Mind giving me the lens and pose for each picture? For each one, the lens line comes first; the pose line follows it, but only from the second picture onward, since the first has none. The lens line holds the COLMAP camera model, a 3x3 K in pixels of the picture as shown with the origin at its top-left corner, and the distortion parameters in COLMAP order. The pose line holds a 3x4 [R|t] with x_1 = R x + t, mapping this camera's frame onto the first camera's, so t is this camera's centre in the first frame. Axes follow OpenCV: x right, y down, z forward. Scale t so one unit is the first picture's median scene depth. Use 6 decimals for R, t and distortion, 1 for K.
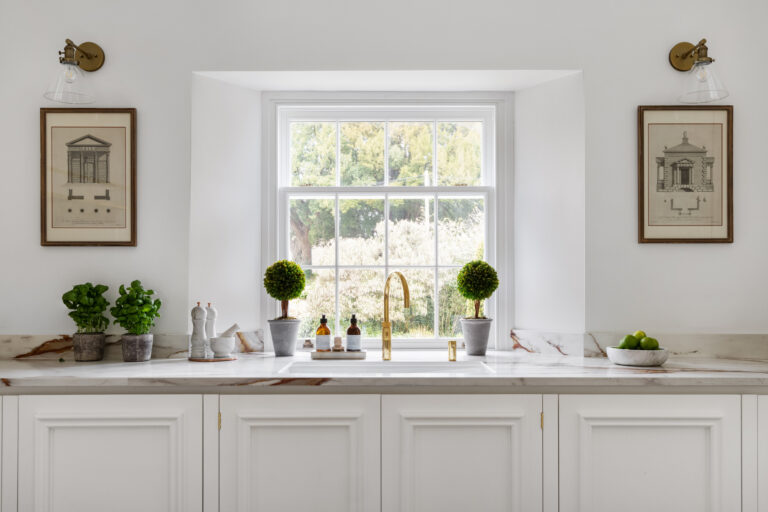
lens RADIAL K [[665.6, 0, 386.0], [0, 665.6, 289.3], [0, 0, 1]] dist [0.002422, -0.005169]
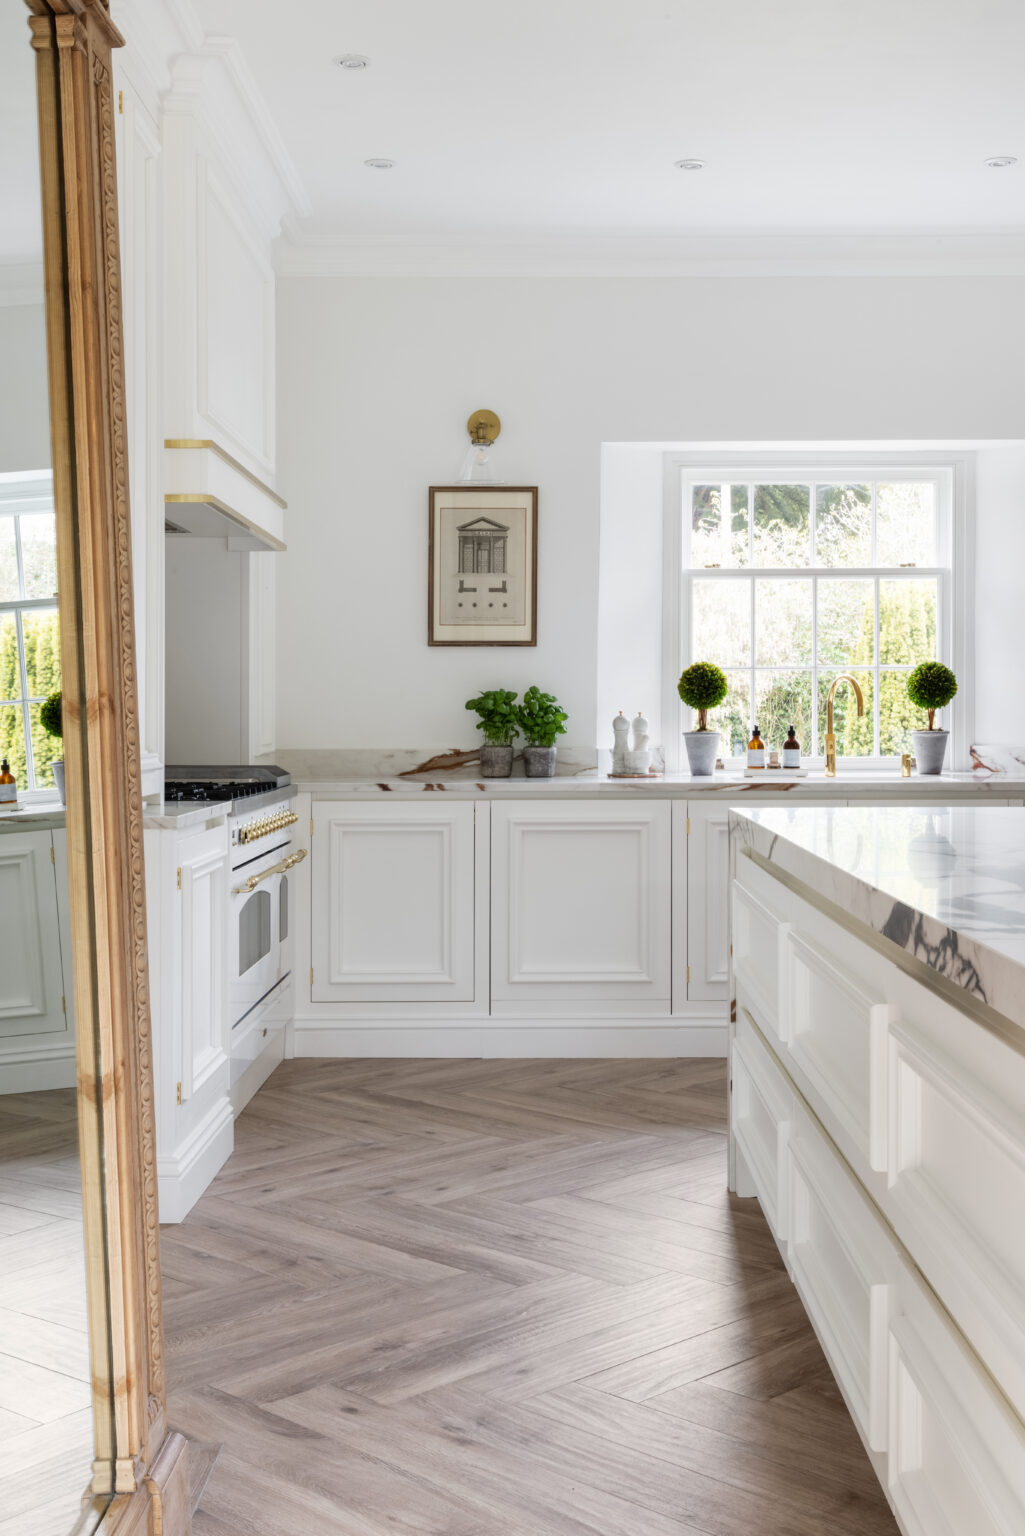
lens RADIAL K [[1886.0, 0, 565.8], [0, 1886.0, 722.8], [0, 0, 1]] dist [0.002959, 0.003237]
pose [[0.999995, -0.000873, -0.003197, -0.331303], [0.000915, 0.999913, 0.013153, 0.002269], [0.003186, -0.013156, 0.999908, -1.444851]]
